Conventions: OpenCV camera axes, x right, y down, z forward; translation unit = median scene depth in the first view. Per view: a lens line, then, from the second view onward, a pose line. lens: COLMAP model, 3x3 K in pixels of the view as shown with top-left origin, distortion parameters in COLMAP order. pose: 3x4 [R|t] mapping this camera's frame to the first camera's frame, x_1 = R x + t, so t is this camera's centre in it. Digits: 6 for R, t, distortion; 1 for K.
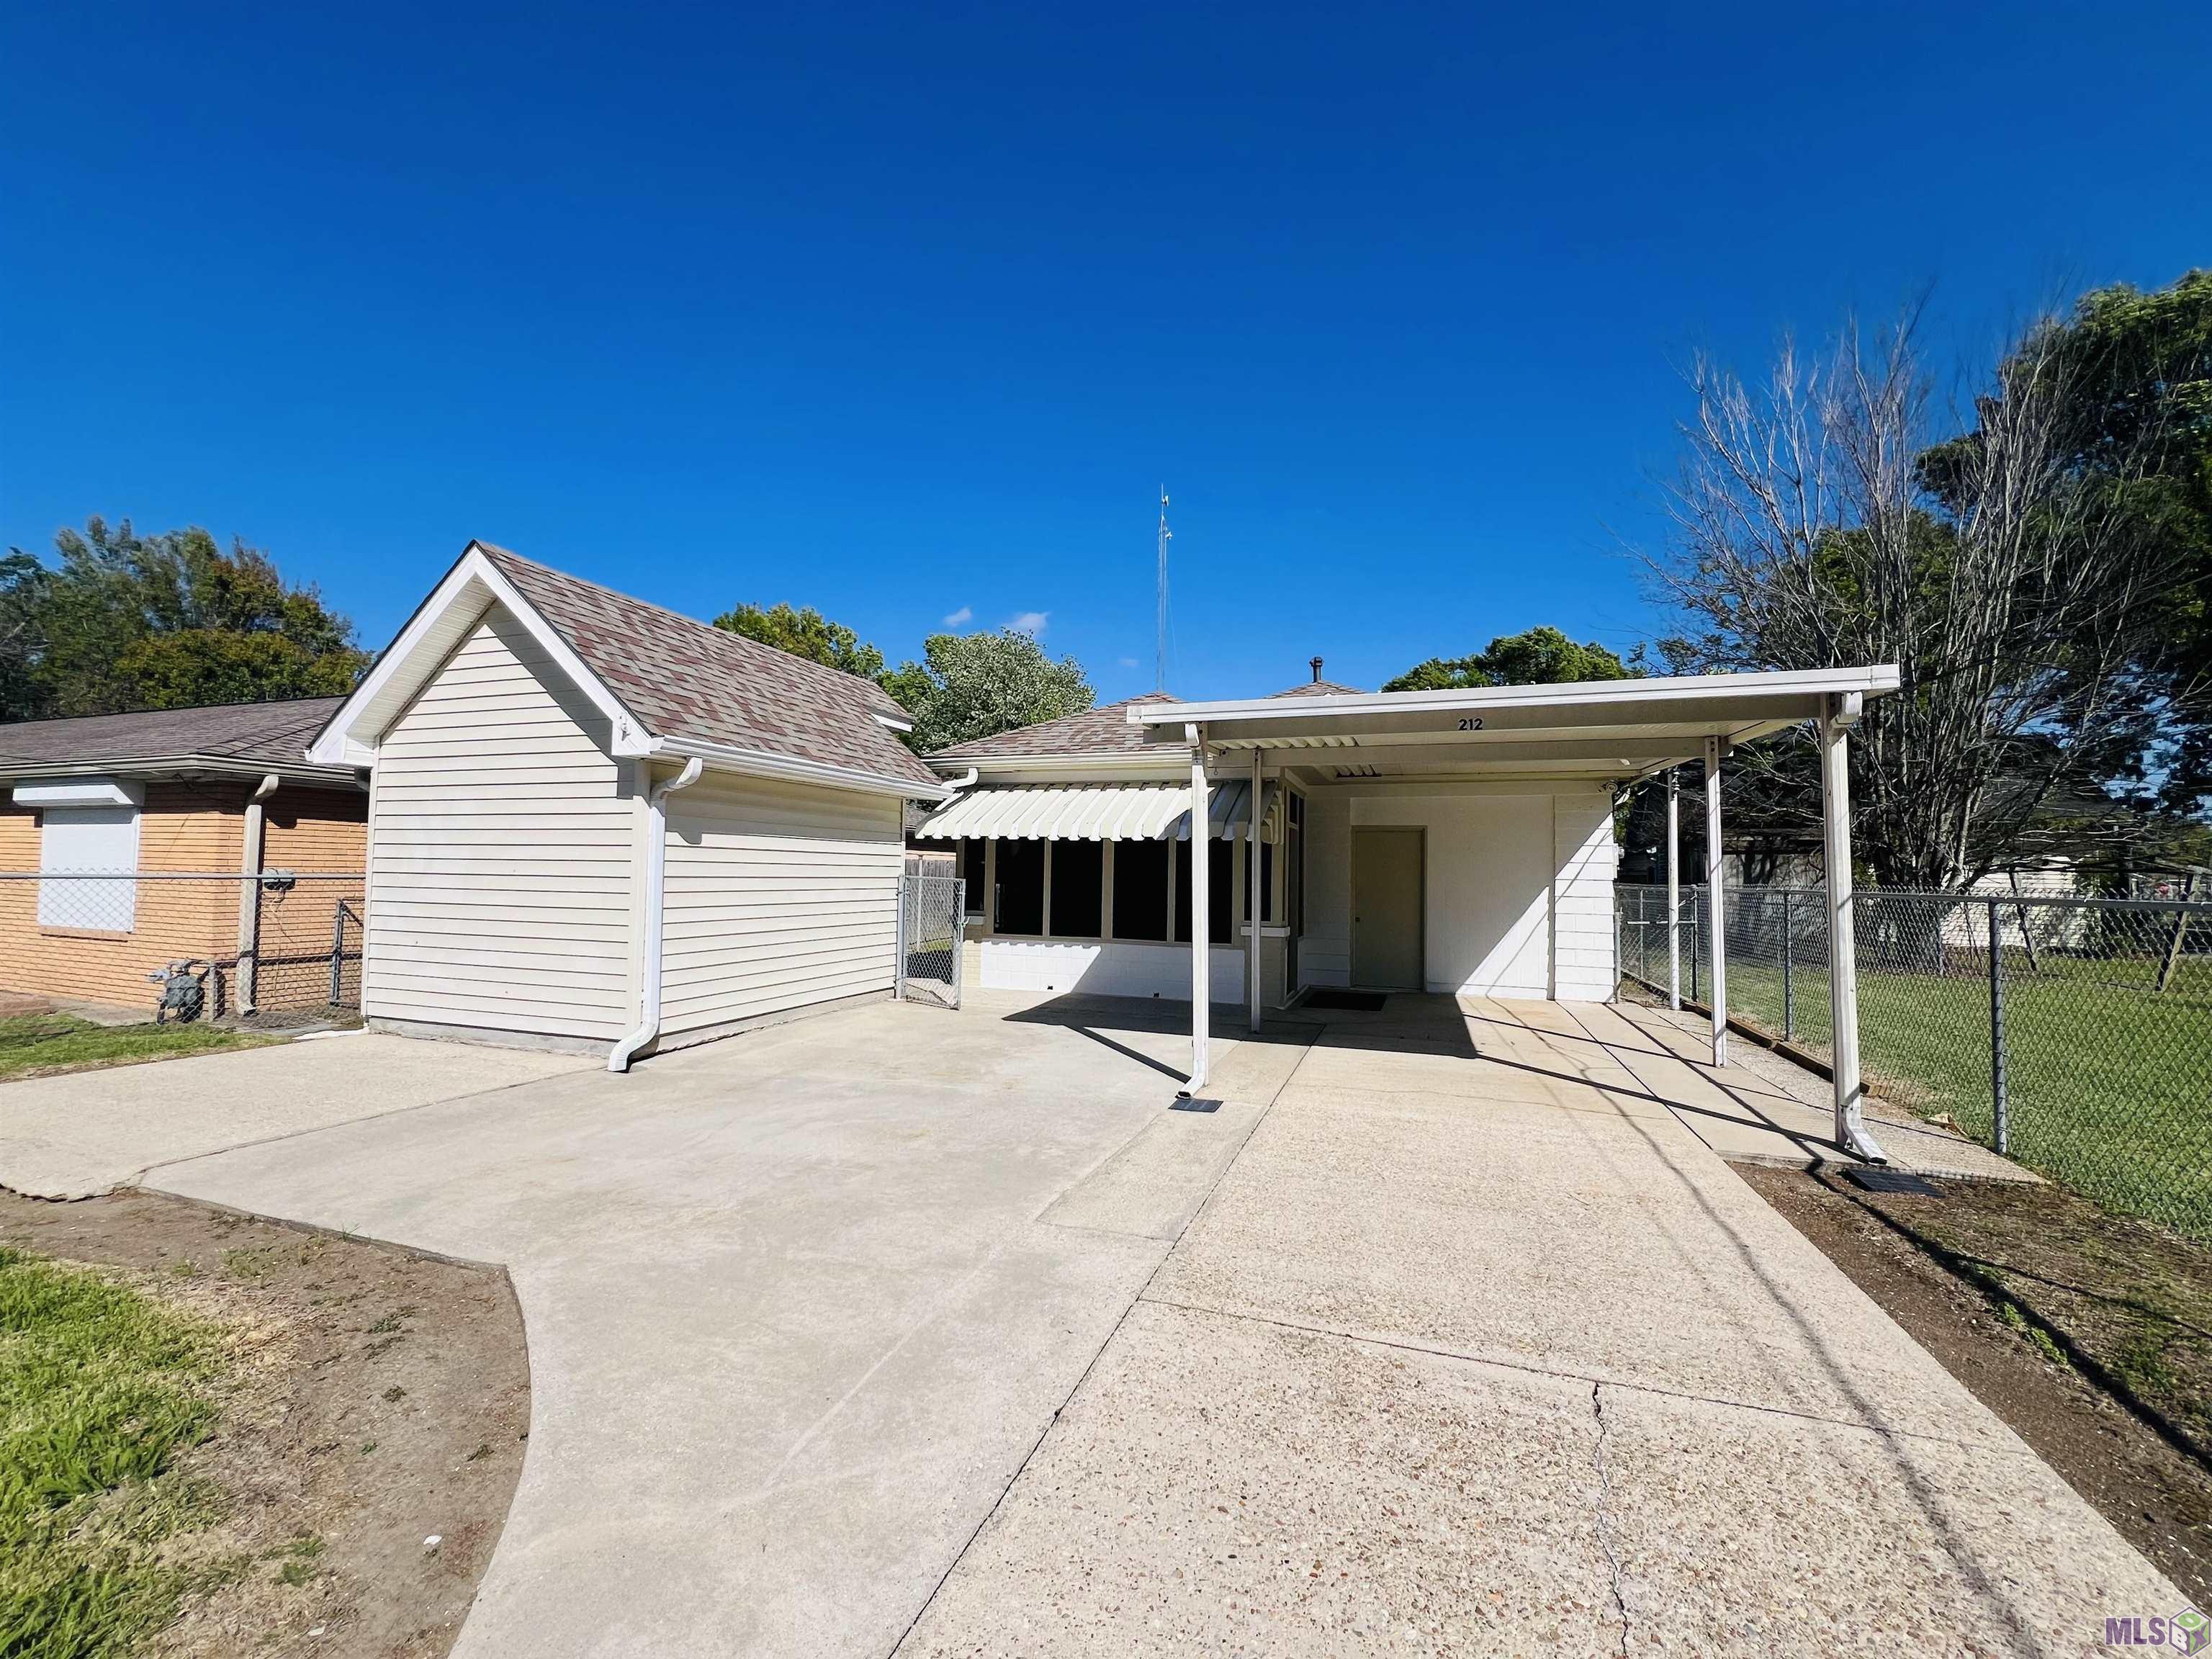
lens RADIAL K [[879.7, 0, 1110.0], [0, 879.7, 838.6], [0, 0, 1]] dist [-0.008813, -0.000133]
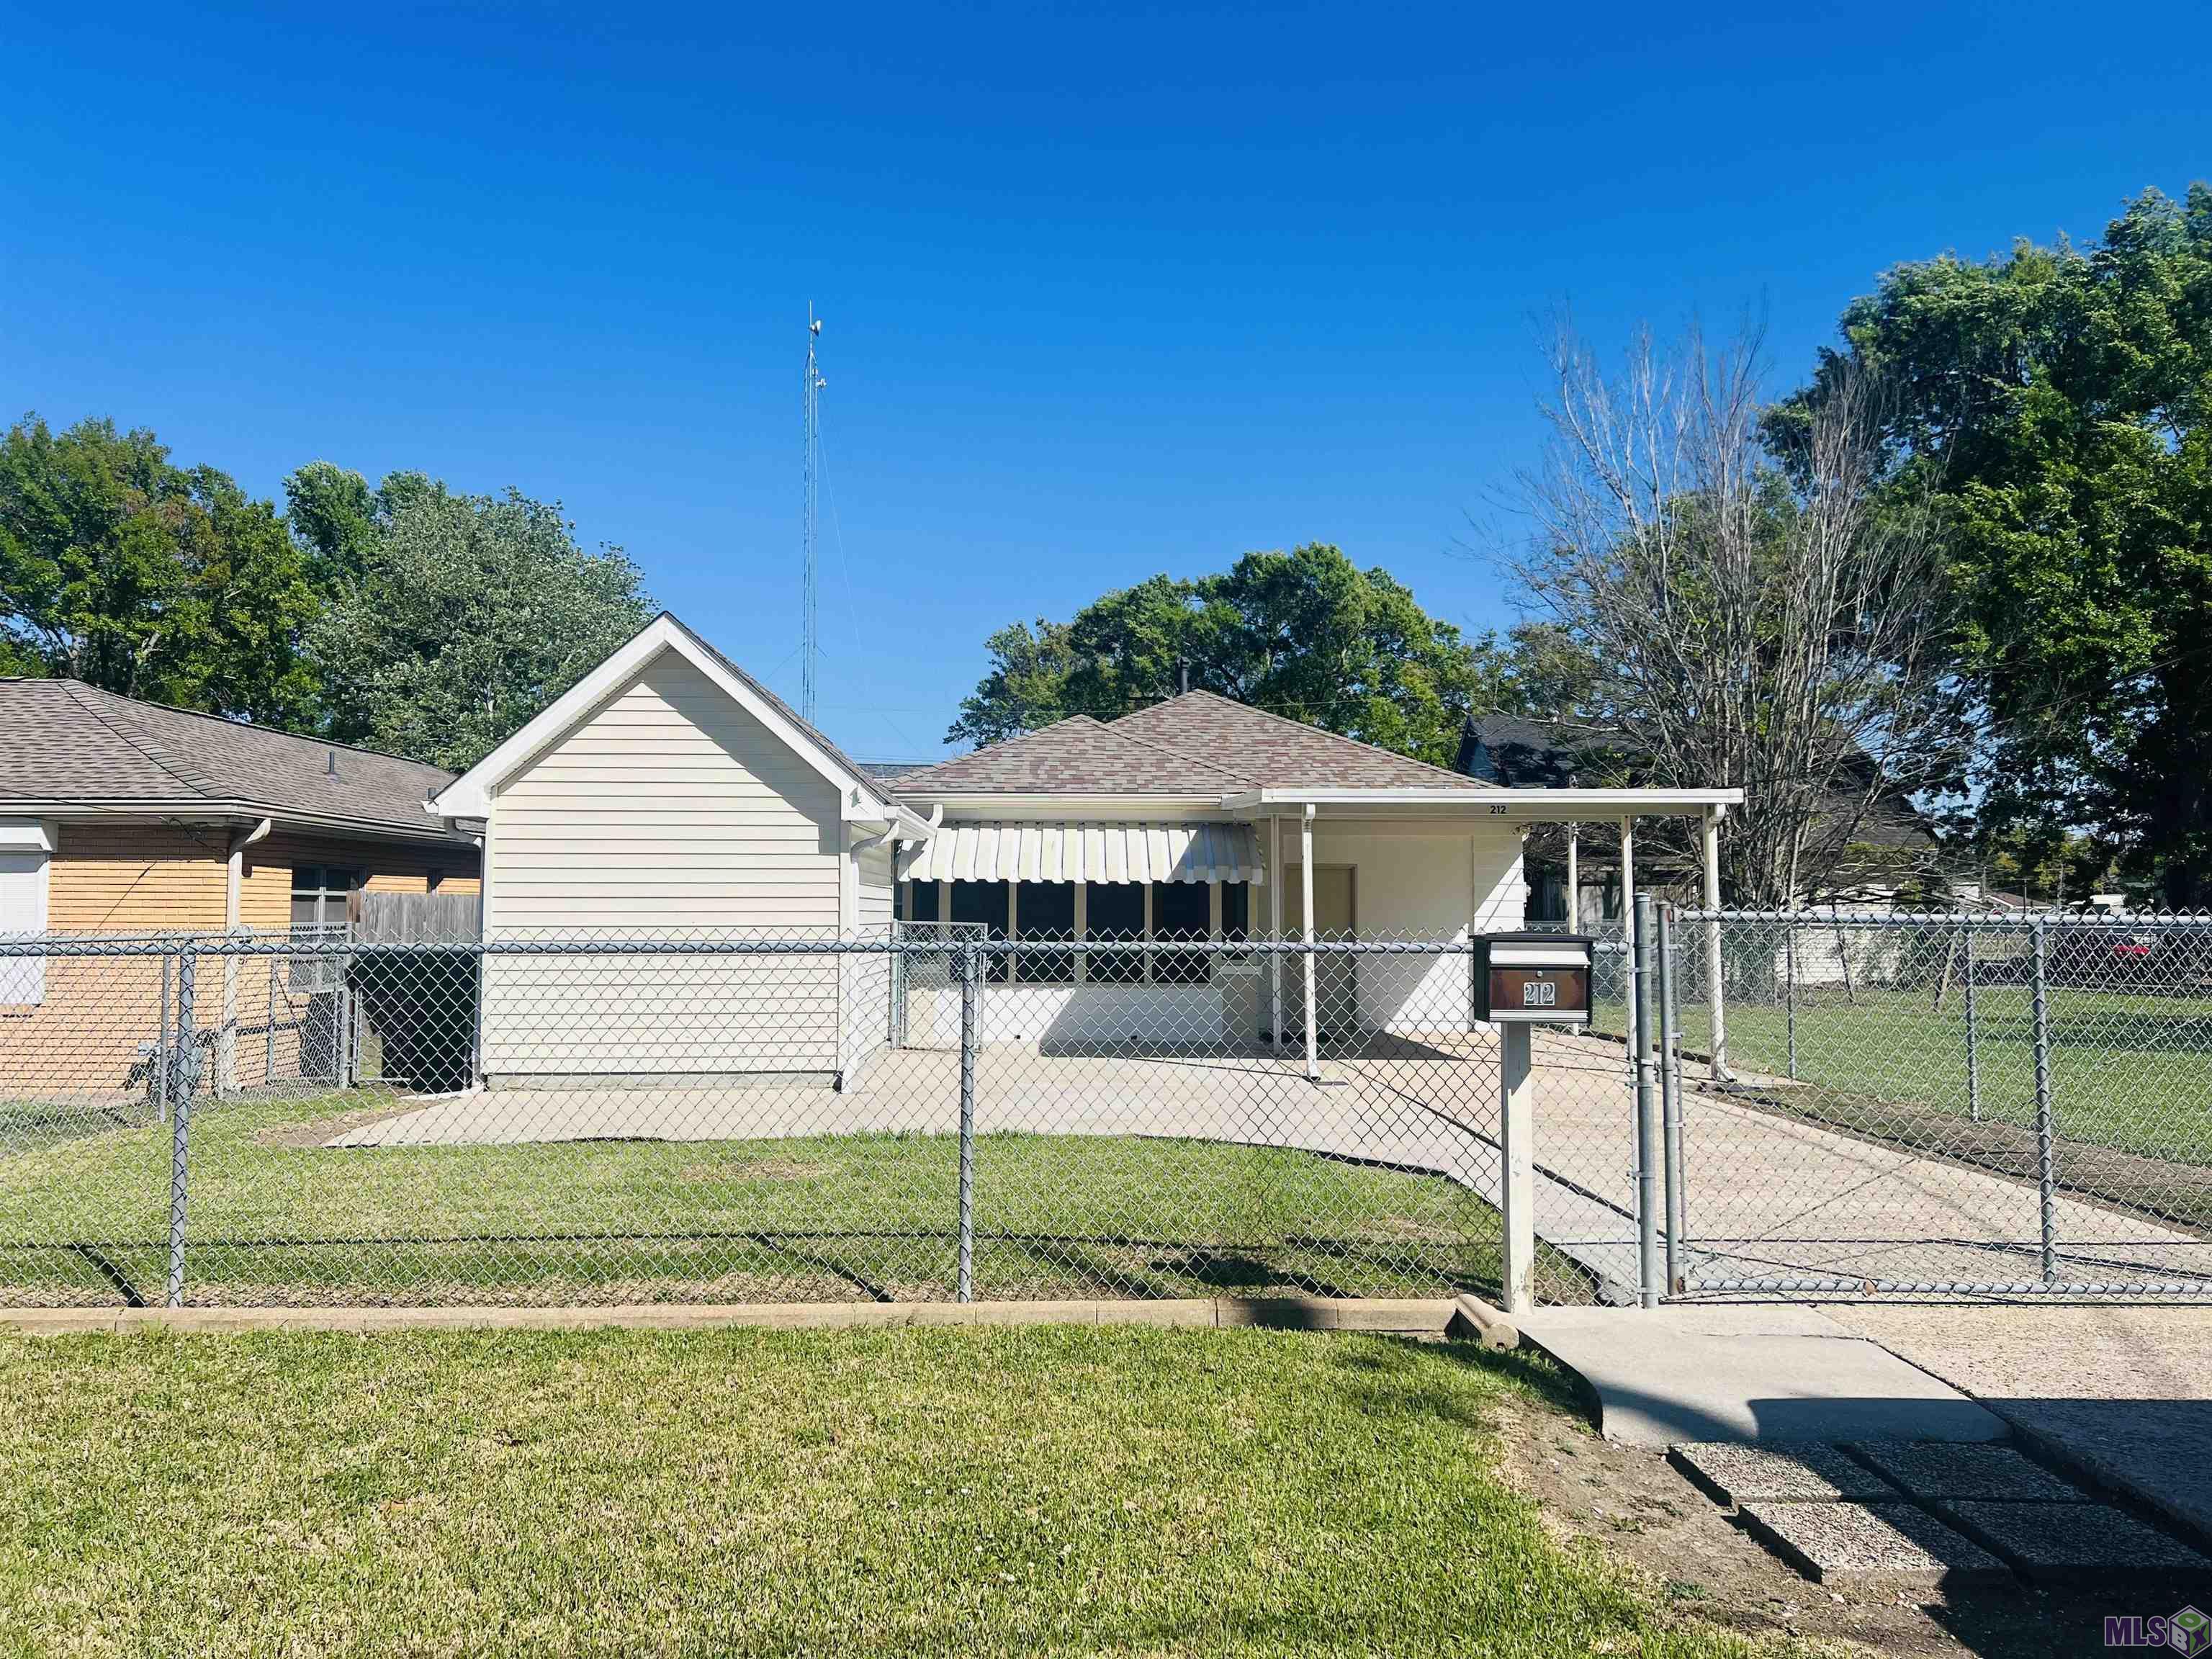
lens RADIAL K [[1595.9, 0, 1104.7], [0, 1595.9, 823.7], [0, 0, 1]] dist [0.004669, -0.003324]
pose [[0.937567, 0.006749, 0.347740, -0.491823], [-0.001184, 0.999868, -0.016213, -0.028480], [-0.347804, 0.014789, 0.937451, -0.543625]]
